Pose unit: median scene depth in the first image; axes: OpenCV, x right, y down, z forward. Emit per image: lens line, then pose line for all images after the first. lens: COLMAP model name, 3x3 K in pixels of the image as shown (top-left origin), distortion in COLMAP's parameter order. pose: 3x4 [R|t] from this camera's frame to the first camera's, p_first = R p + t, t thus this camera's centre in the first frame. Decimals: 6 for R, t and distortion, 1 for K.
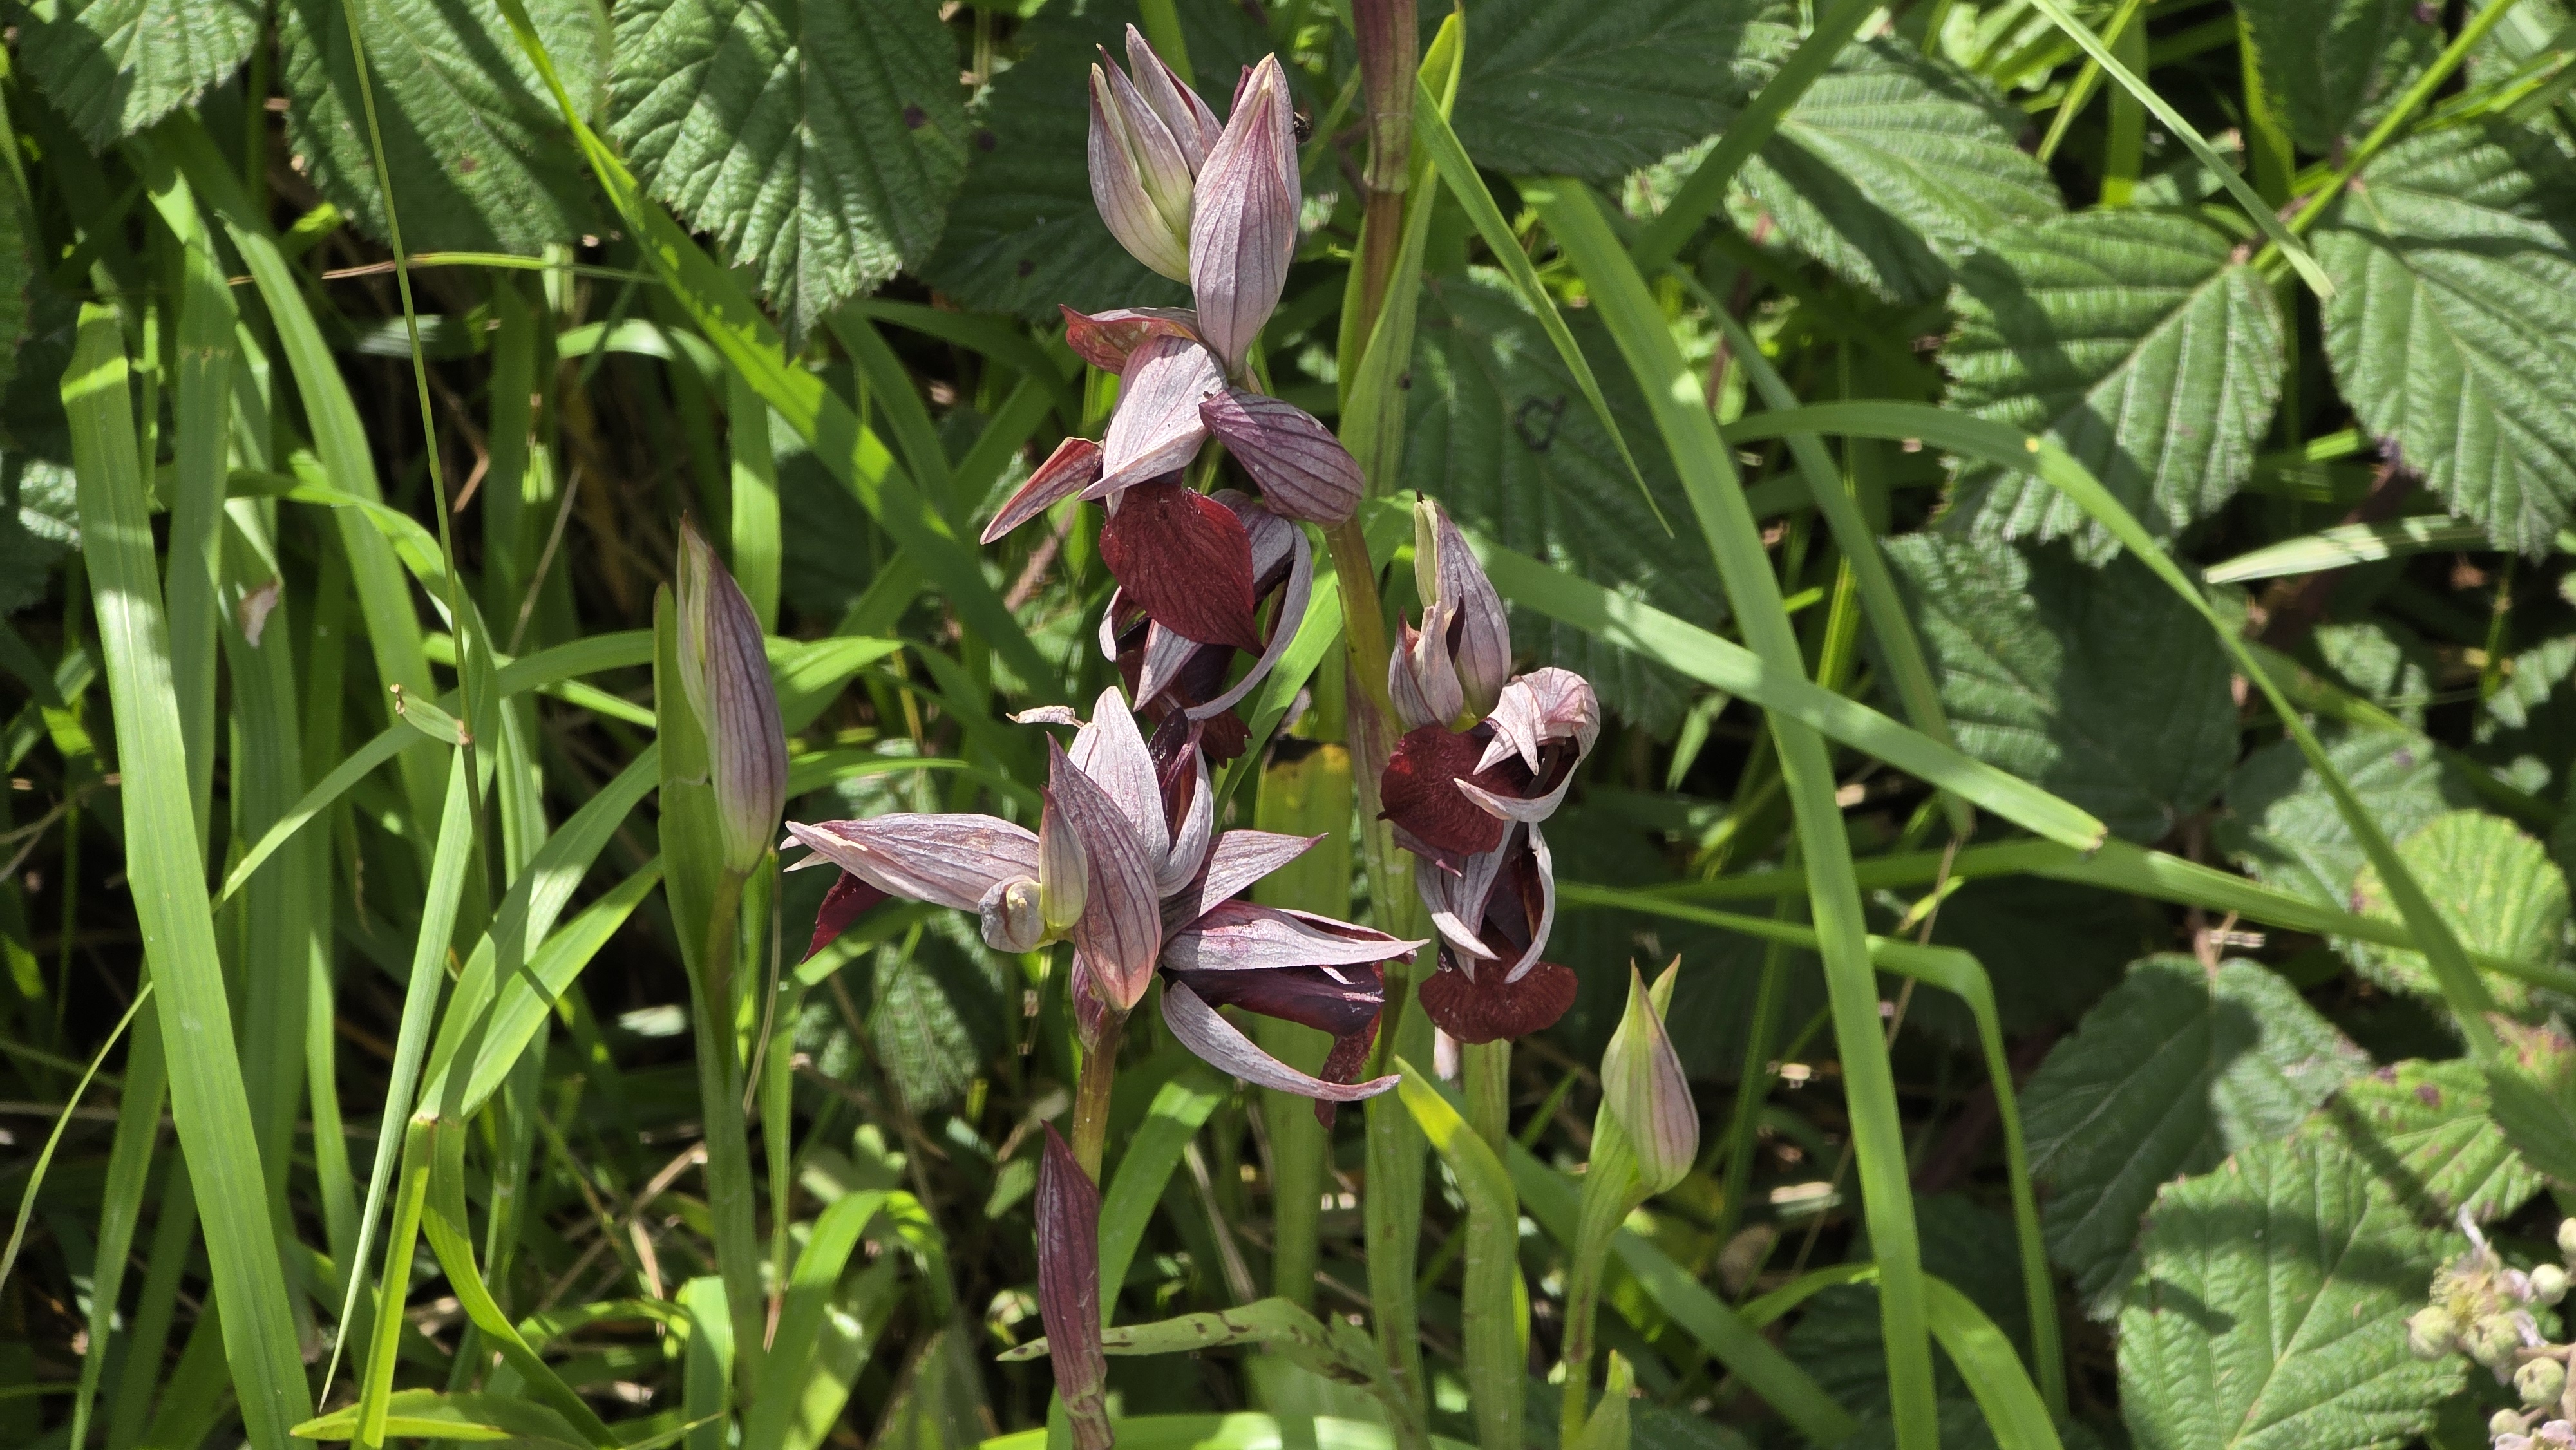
lens RADIAL K [[8632.6, 0, 1288.0], [0, 8632.6, 725.0], [0, 0, 1]] dist [0.108633, 0.369257]
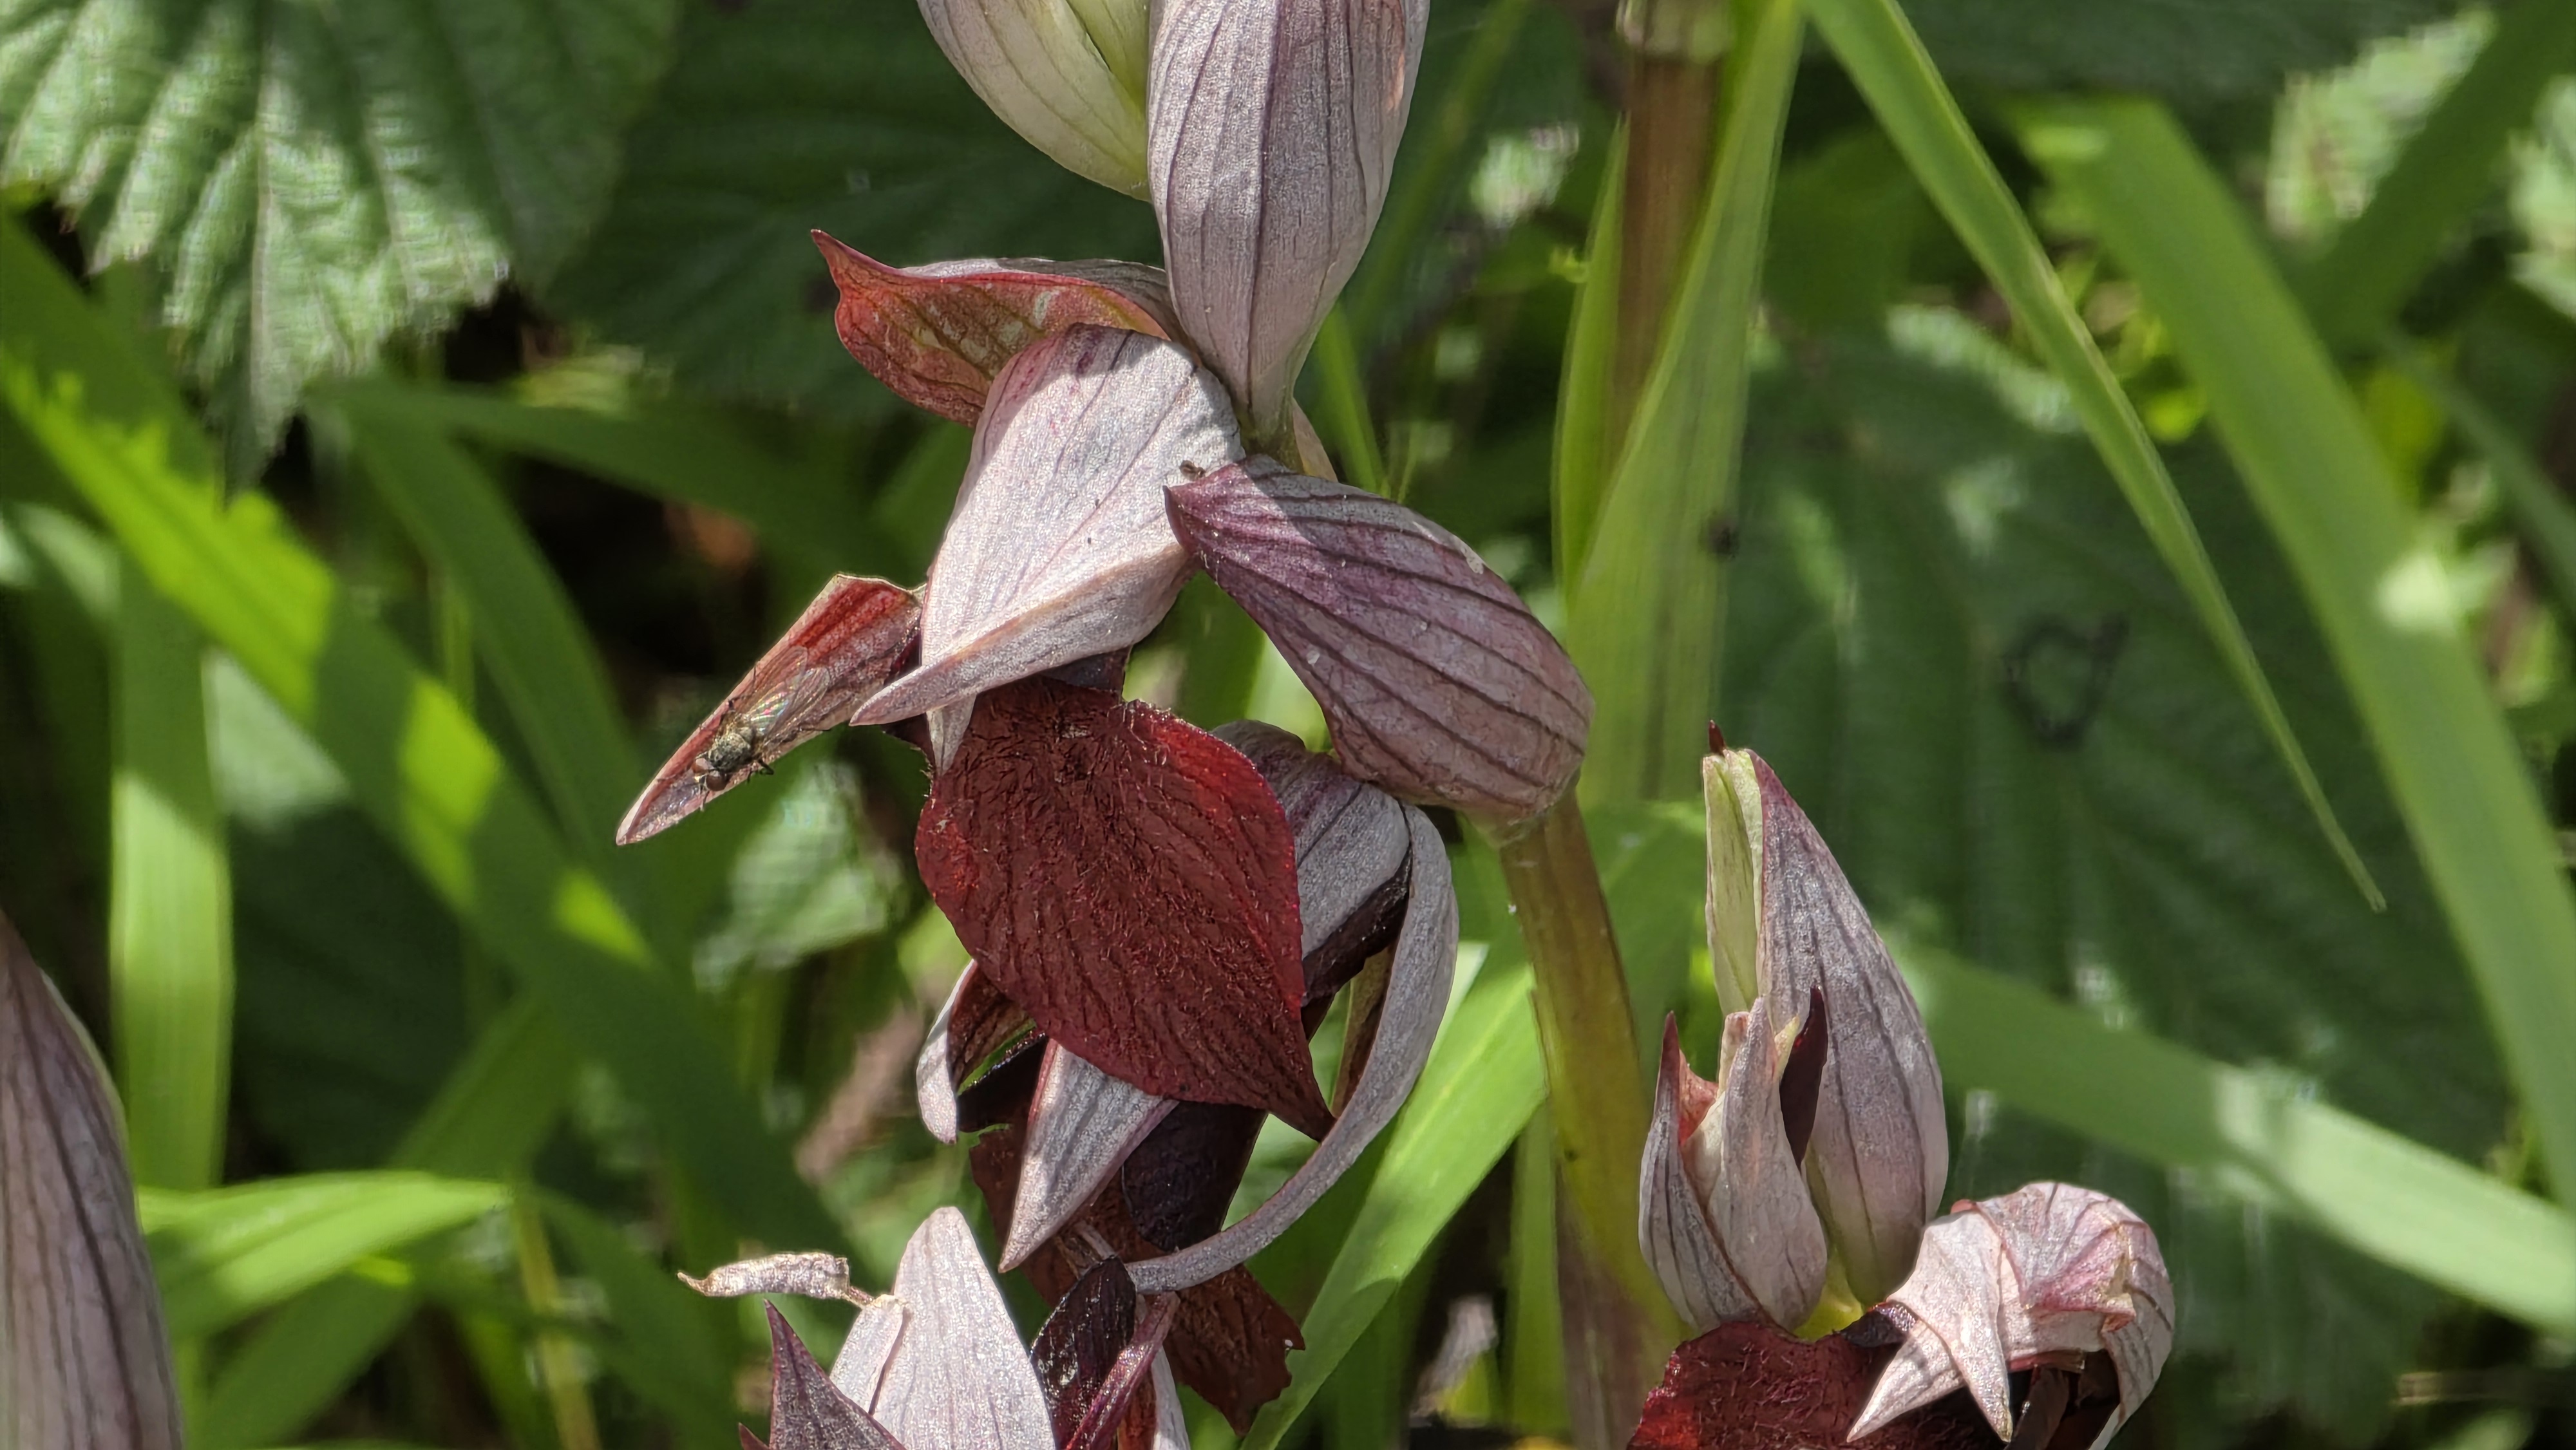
lens RADIAL K [[17719.6, 0, 1288.0], [0, 17719.6, 725.0], [0, 0, 1]] dist [-0.905855, 81.600541]
pose [[0.999725, 0.006146, -0.022650, 0.013508], [-0.007541, 0.998045, -0.062049, 0.023621], [0.022224, 0.062203, 0.997816, 0.185224]]
